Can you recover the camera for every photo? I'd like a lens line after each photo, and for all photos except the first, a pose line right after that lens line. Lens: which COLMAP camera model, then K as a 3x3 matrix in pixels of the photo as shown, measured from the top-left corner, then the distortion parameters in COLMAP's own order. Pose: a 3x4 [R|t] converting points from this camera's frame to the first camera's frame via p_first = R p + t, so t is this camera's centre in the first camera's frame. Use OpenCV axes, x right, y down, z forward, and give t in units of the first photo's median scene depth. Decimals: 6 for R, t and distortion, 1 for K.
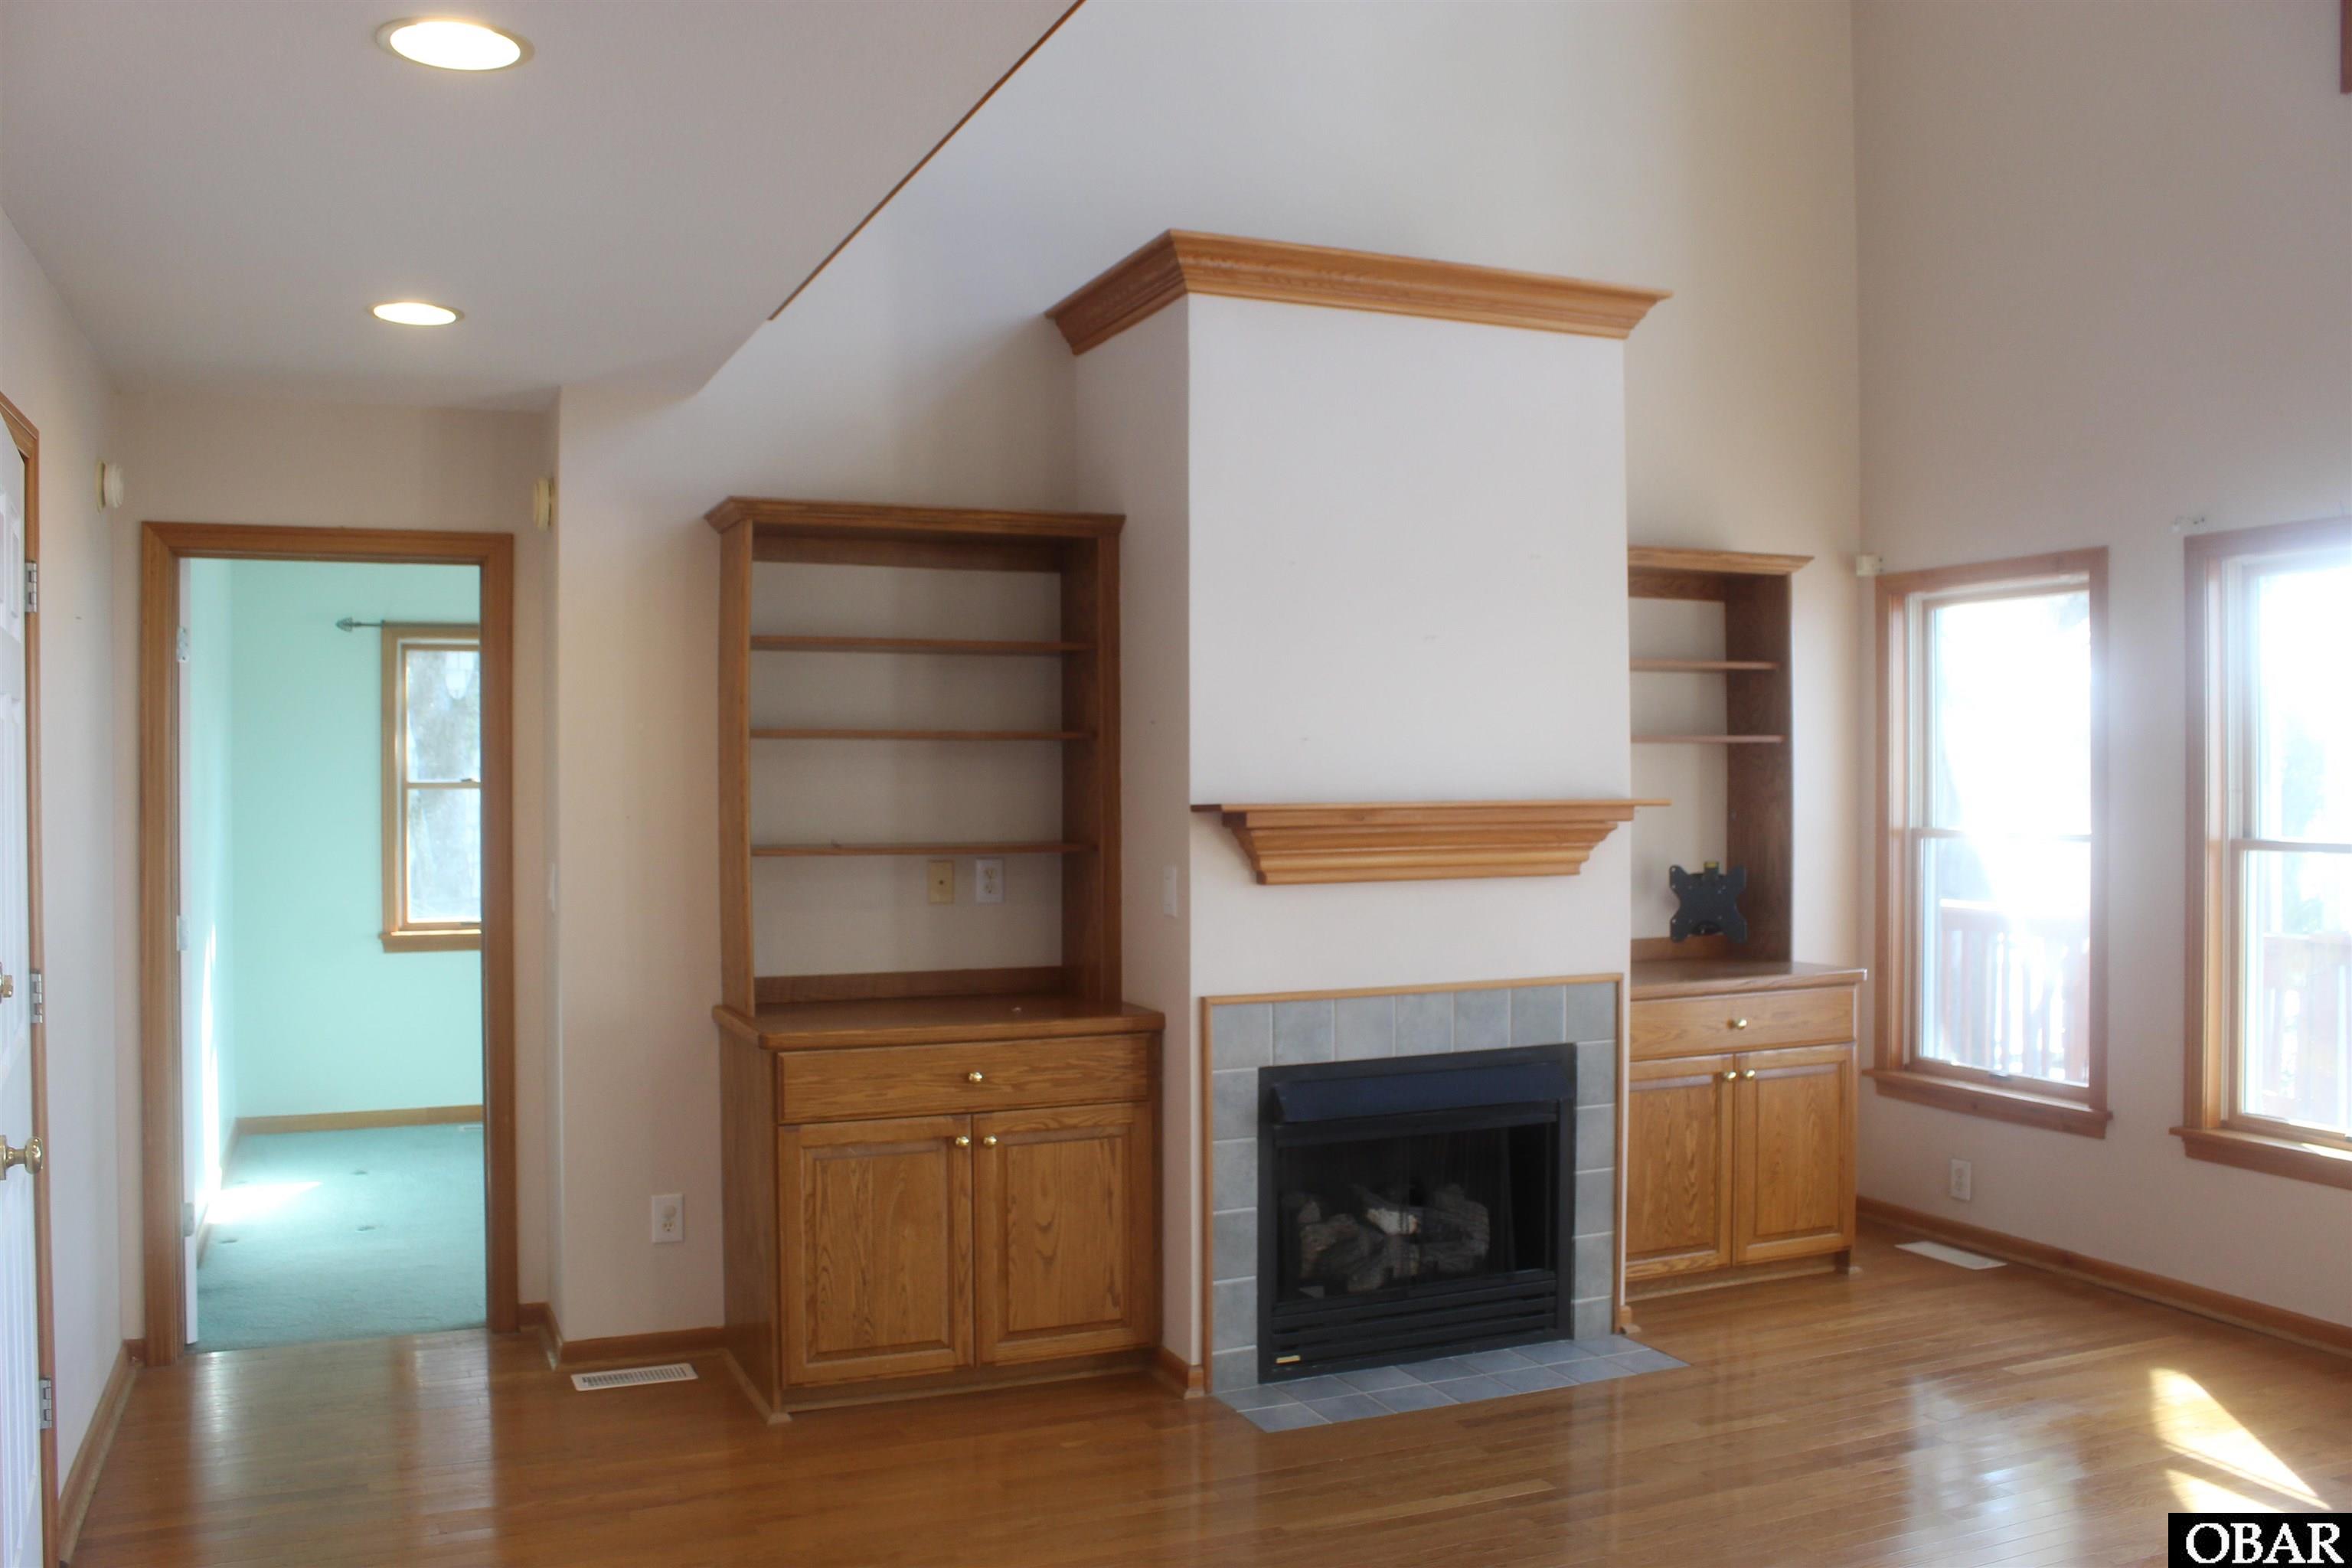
lens RADIAL K [[1971.2, 0, 1176.0], [0, 1971.2, 784.0], [0, 0, 1]] dist [-0.130773, 0.075371]
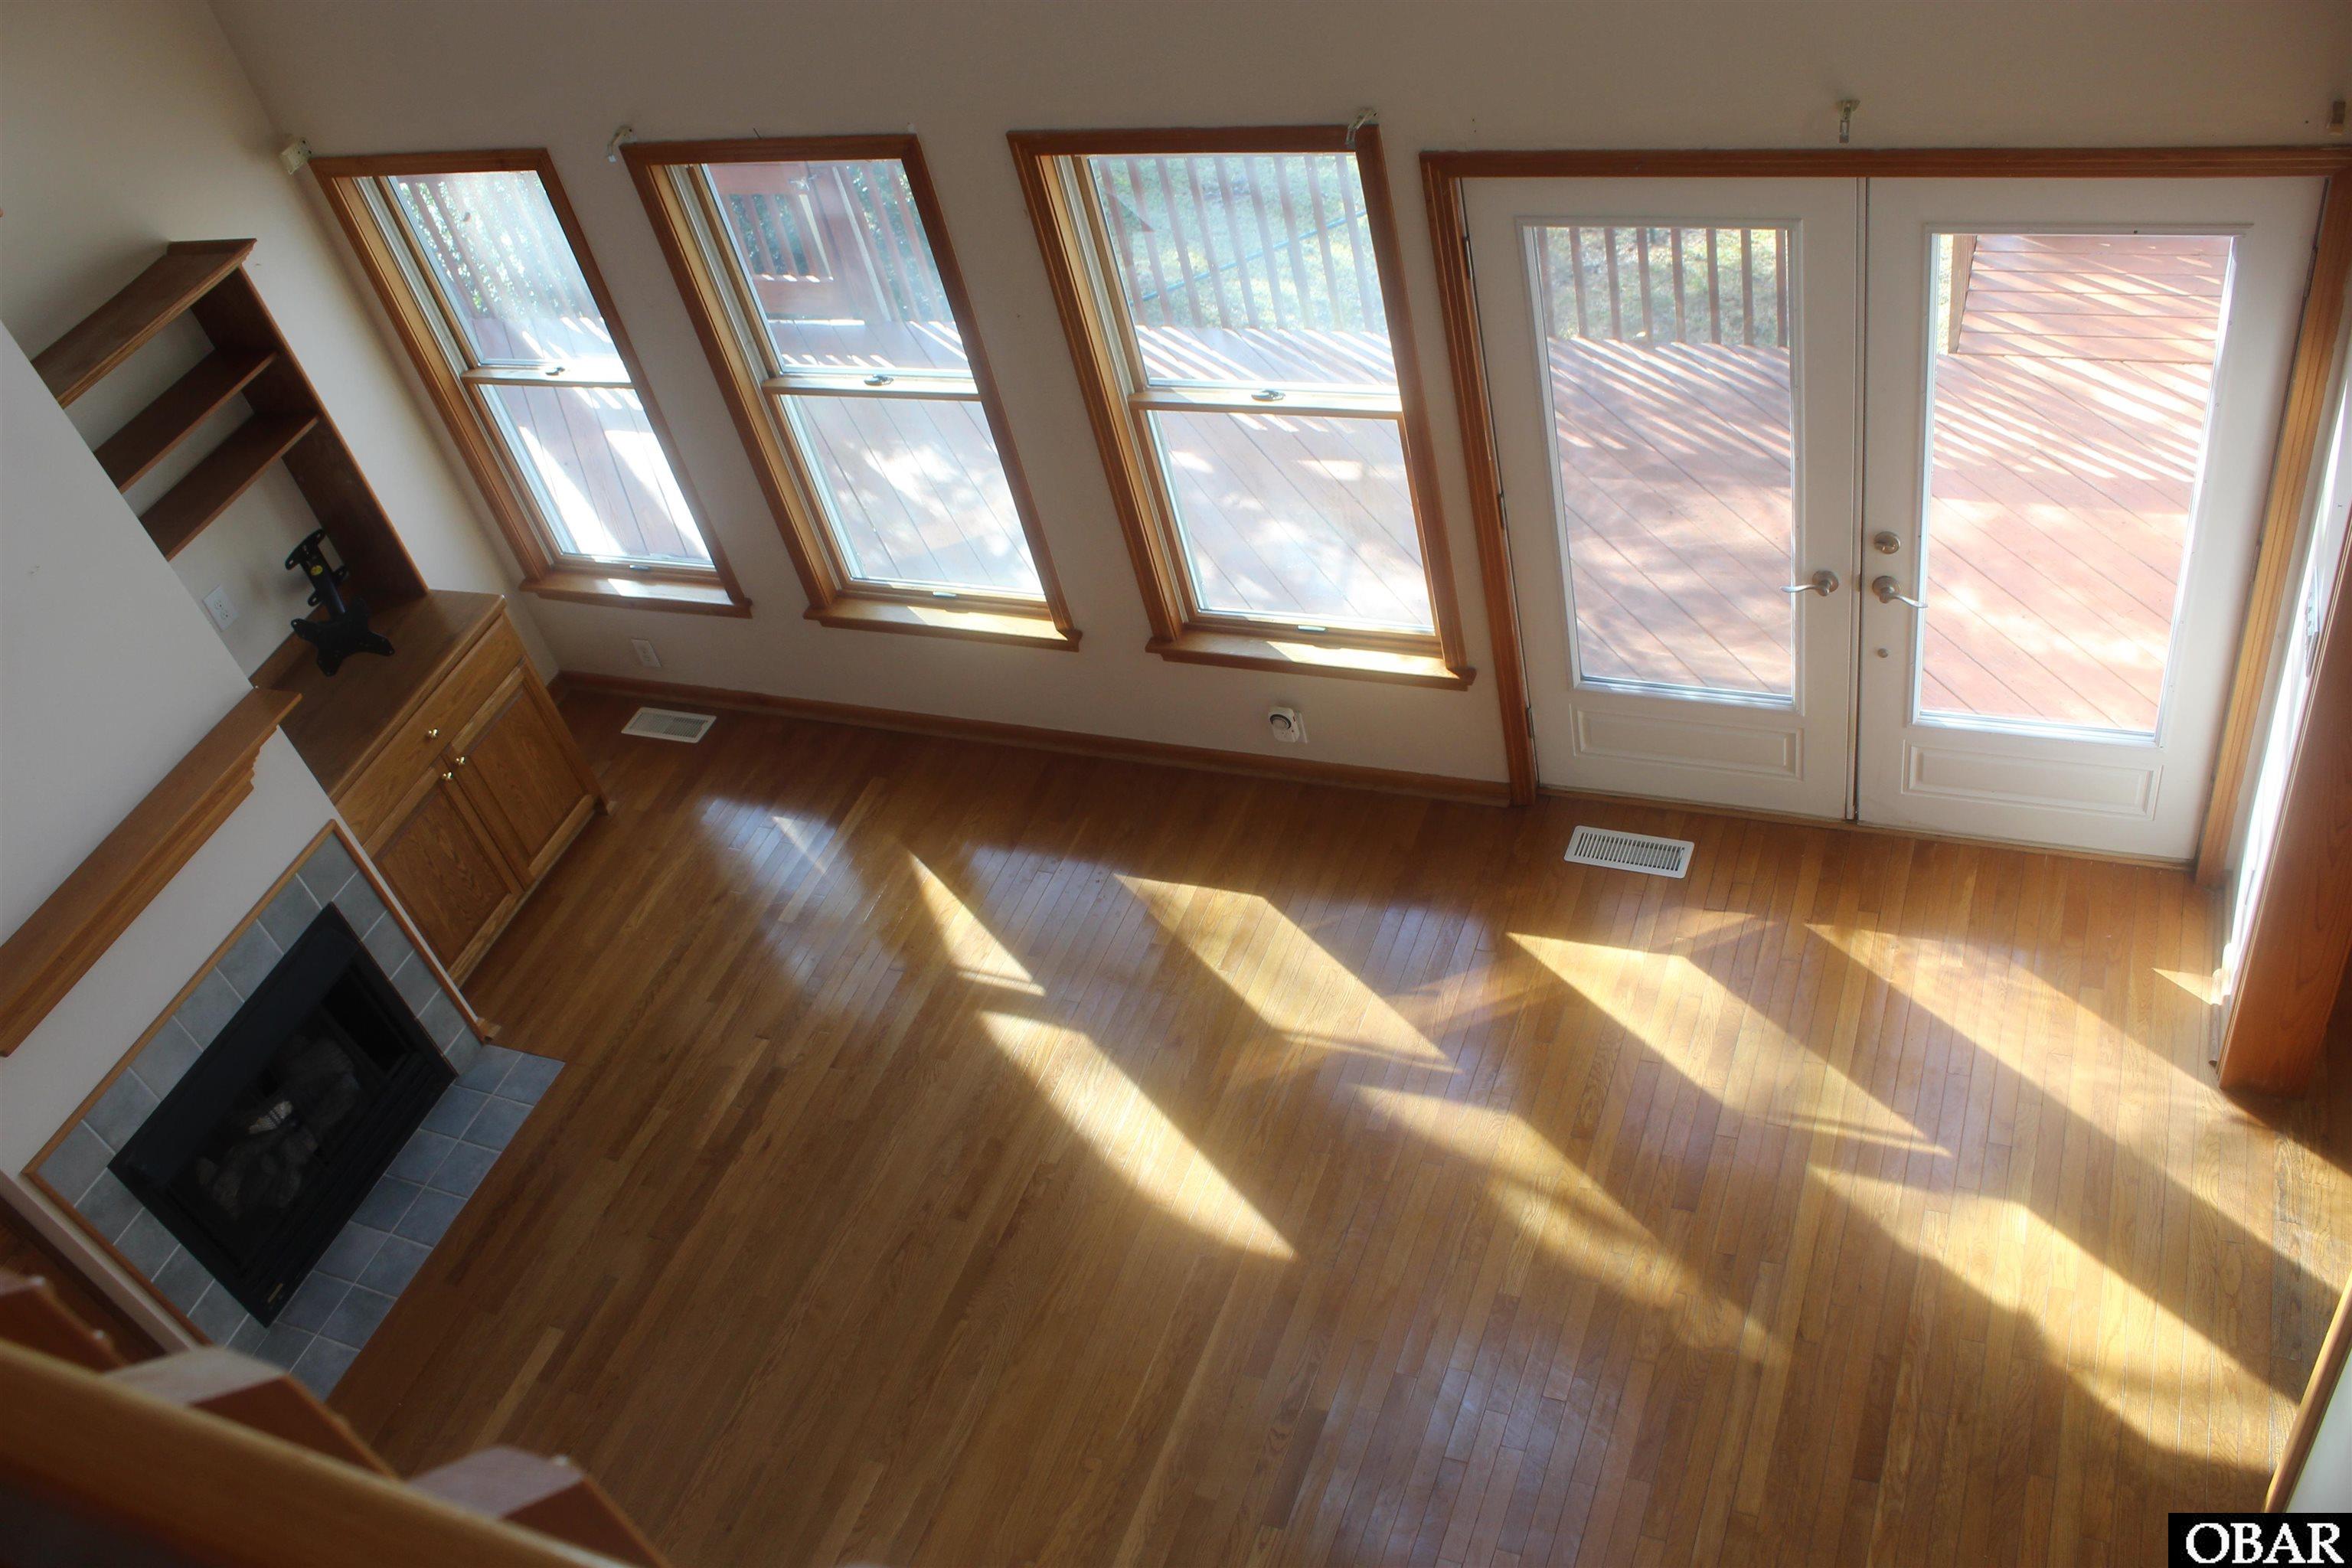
lens RADIAL K [[1971.2, 0, 1176.0], [0, 1971.2, 784.0], [0, 0, 1]] dist [-0.130773, 0.075371]
pose [[0.699250, -0.585700, 0.409884, 0.129508], [0.211843, 0.717379, 0.663695, -0.492079], [-0.682768, -0.377257, 0.625703, 0.055869]]
